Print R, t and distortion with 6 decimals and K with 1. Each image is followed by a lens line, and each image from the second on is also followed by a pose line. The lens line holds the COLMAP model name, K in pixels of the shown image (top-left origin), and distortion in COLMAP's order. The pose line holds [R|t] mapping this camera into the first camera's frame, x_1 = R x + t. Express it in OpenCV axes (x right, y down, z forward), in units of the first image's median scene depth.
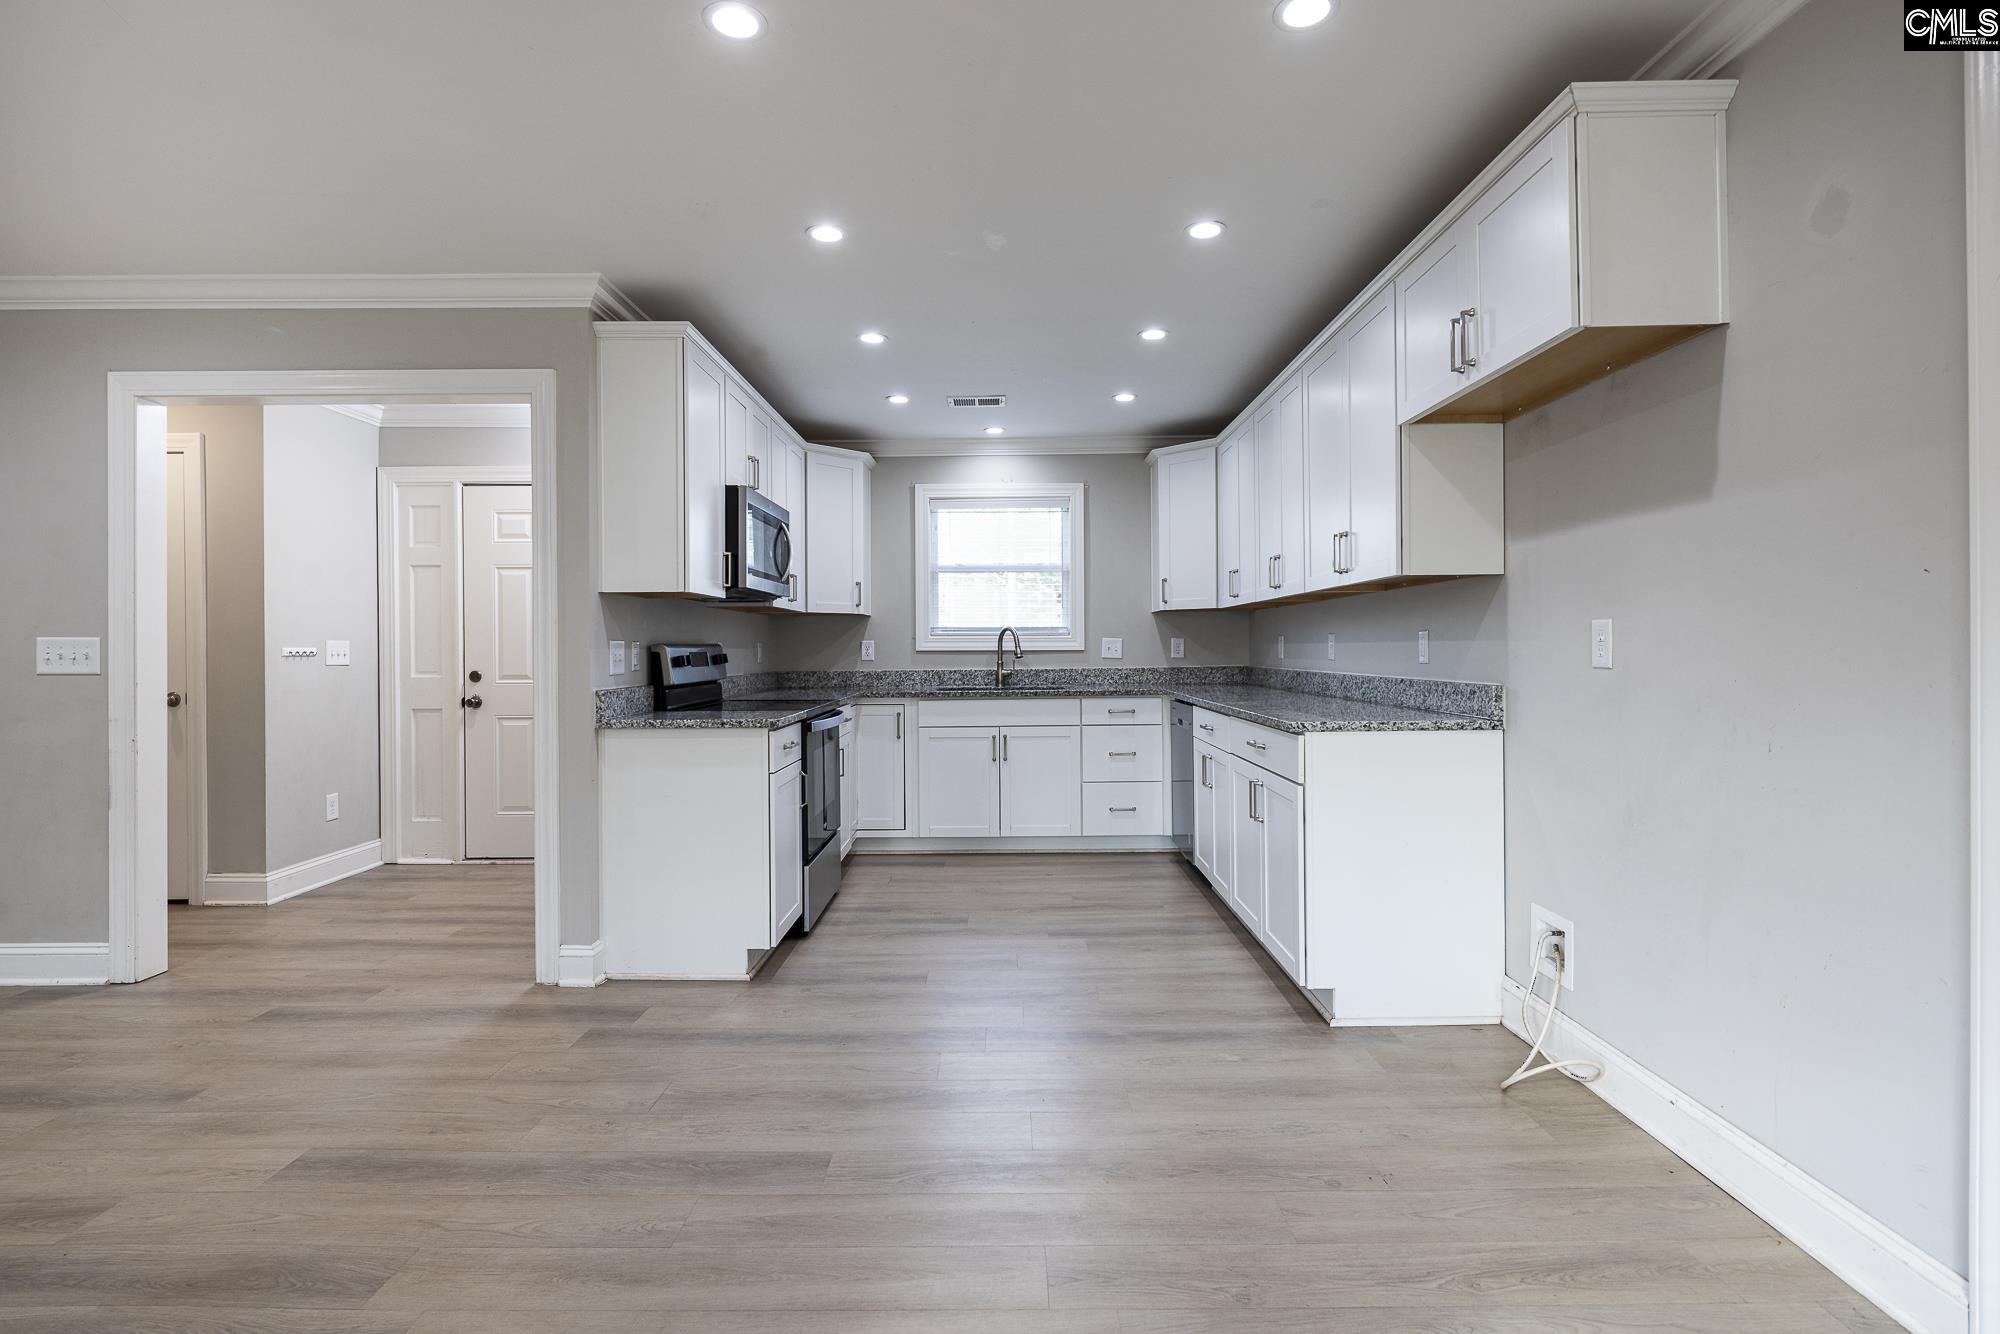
lens RADIAL K [[966.2, 0, 994.1], [0, 966.2, 647.7], [0, 0, 1]] dist [0.005958, -0.004995]
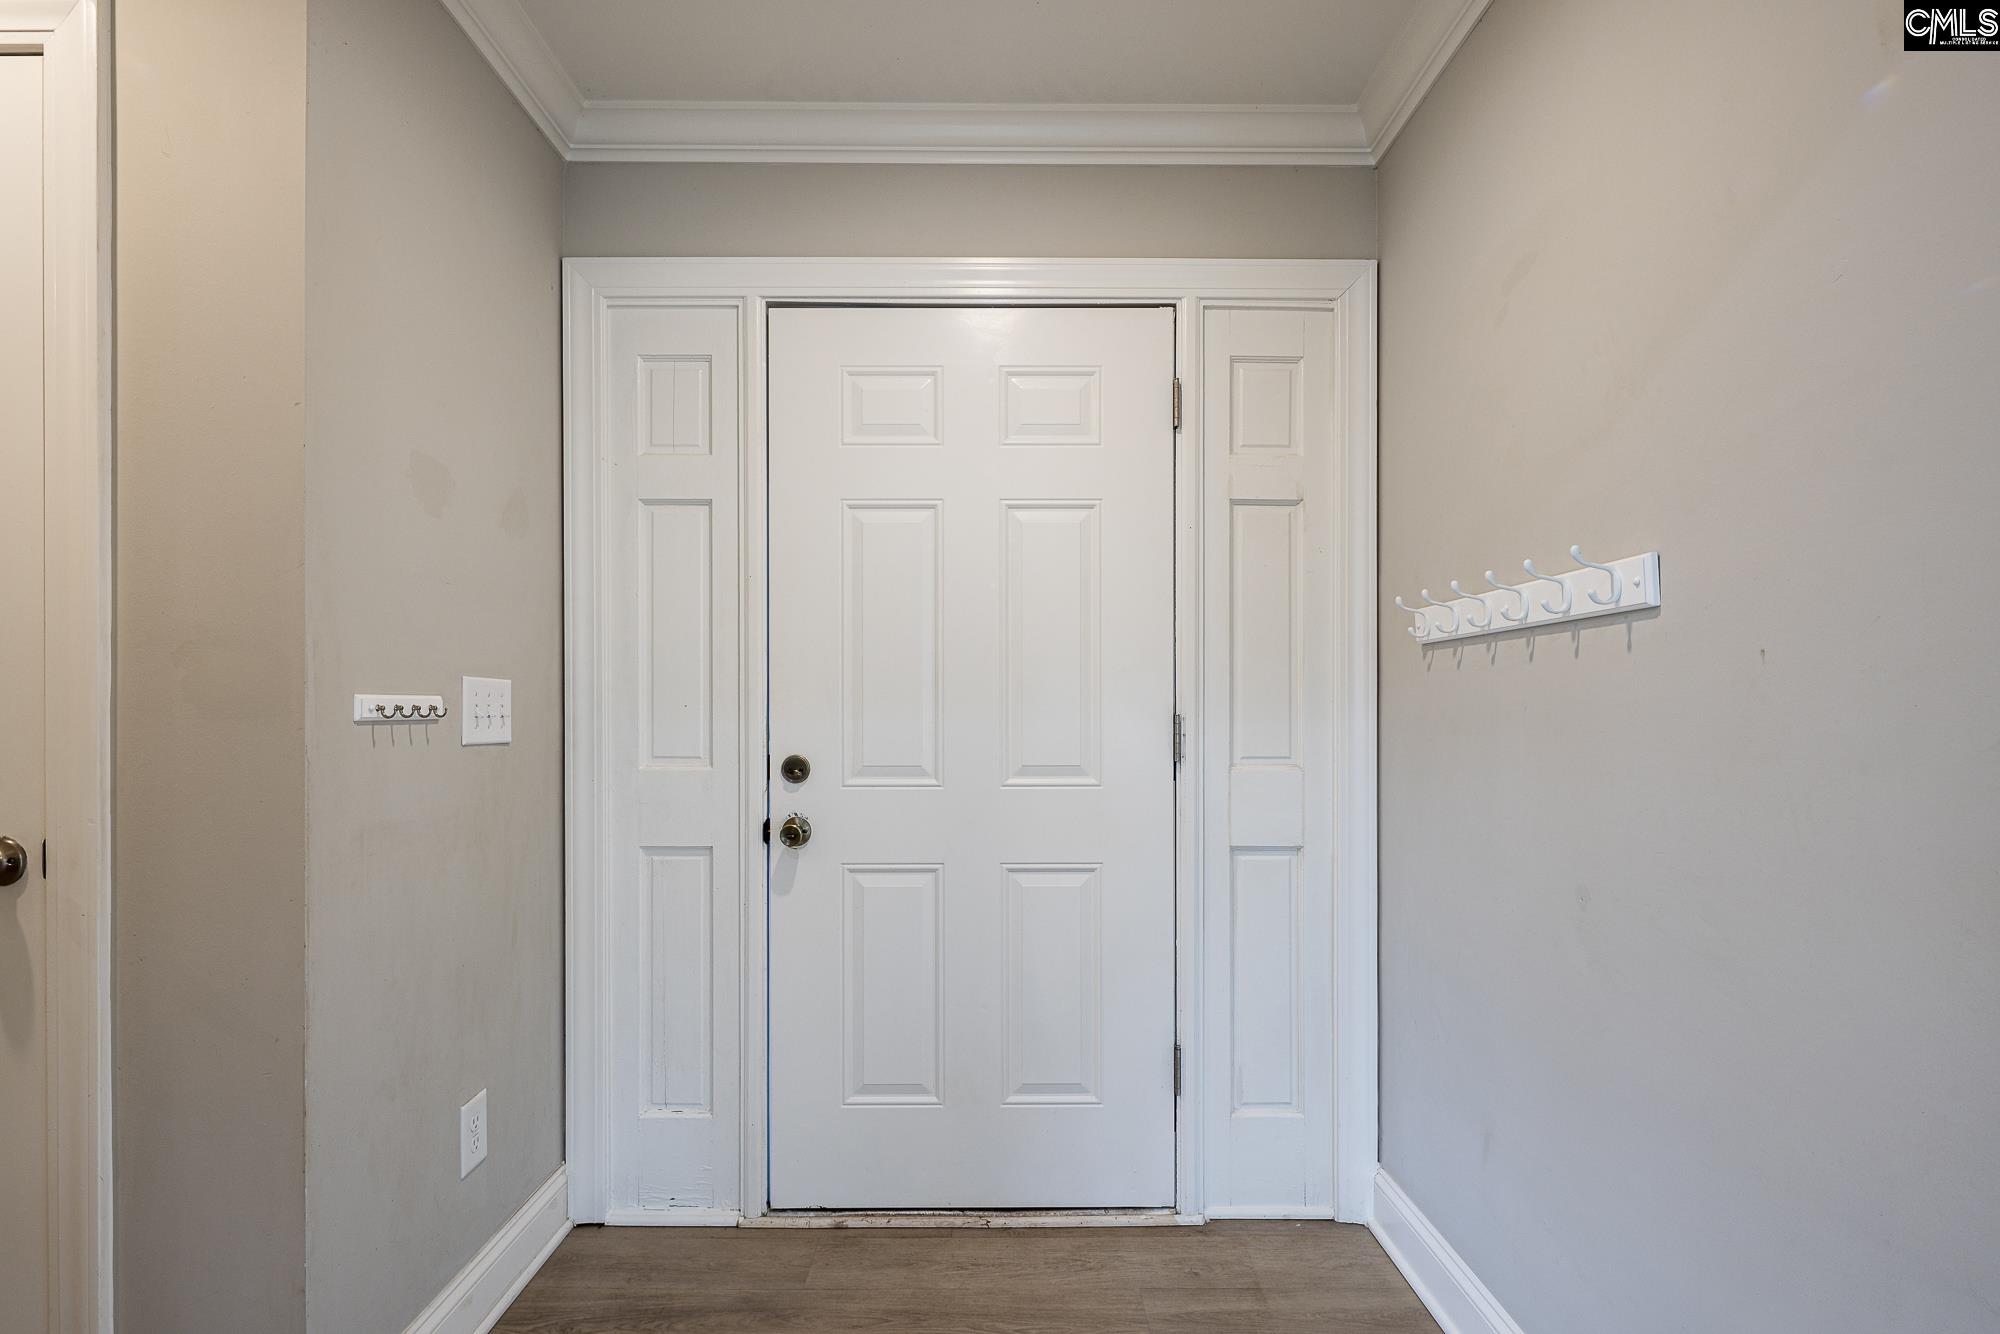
lens RADIAL K [[966.2, 0, 984.2], [0, 966.2, 699.0], [0, 0, 1]] dist [0.005958, -0.004995]
pose [[0.999632, 0.005541, 0.026561, -0.469450], [-0.005357, 0.999961, -0.006981, 0.002185], [-0.026599, 0.006836, 0.999623, 0.588907]]
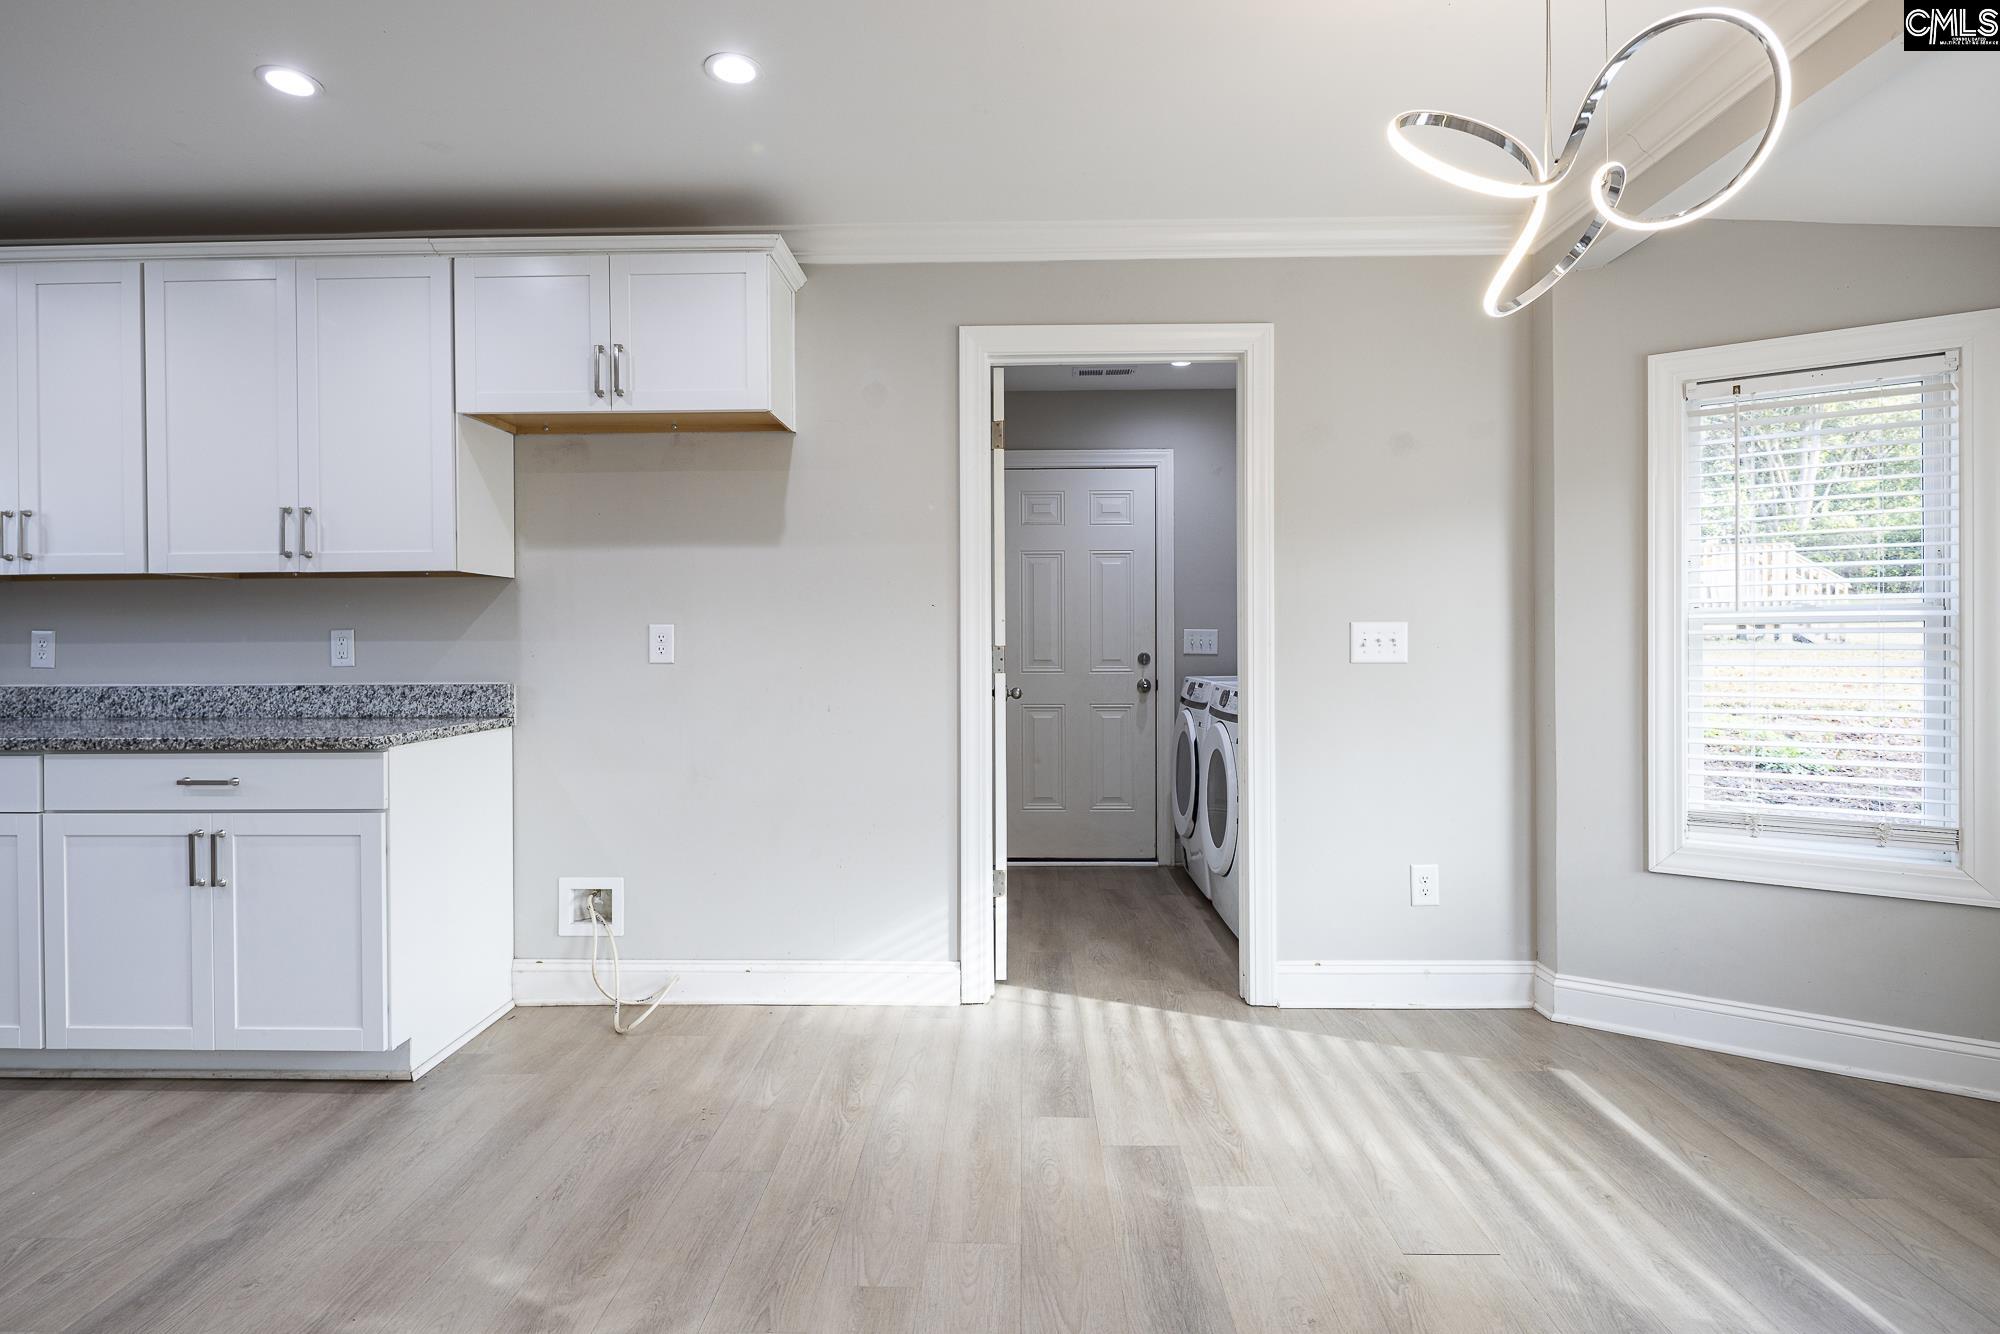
lens RADIAL K [[966.2, 0, 999.5], [0, 966.2, 643.5], [0, 0, 1]] dist [0.005958, -0.004995]
pose [[0.015131, 0.005782, 0.999869, -0.295366], [0.005324, 0.999969, -0.005863, 0.002471], [-0.999871, 0.005412, 0.015100, 0.258939]]
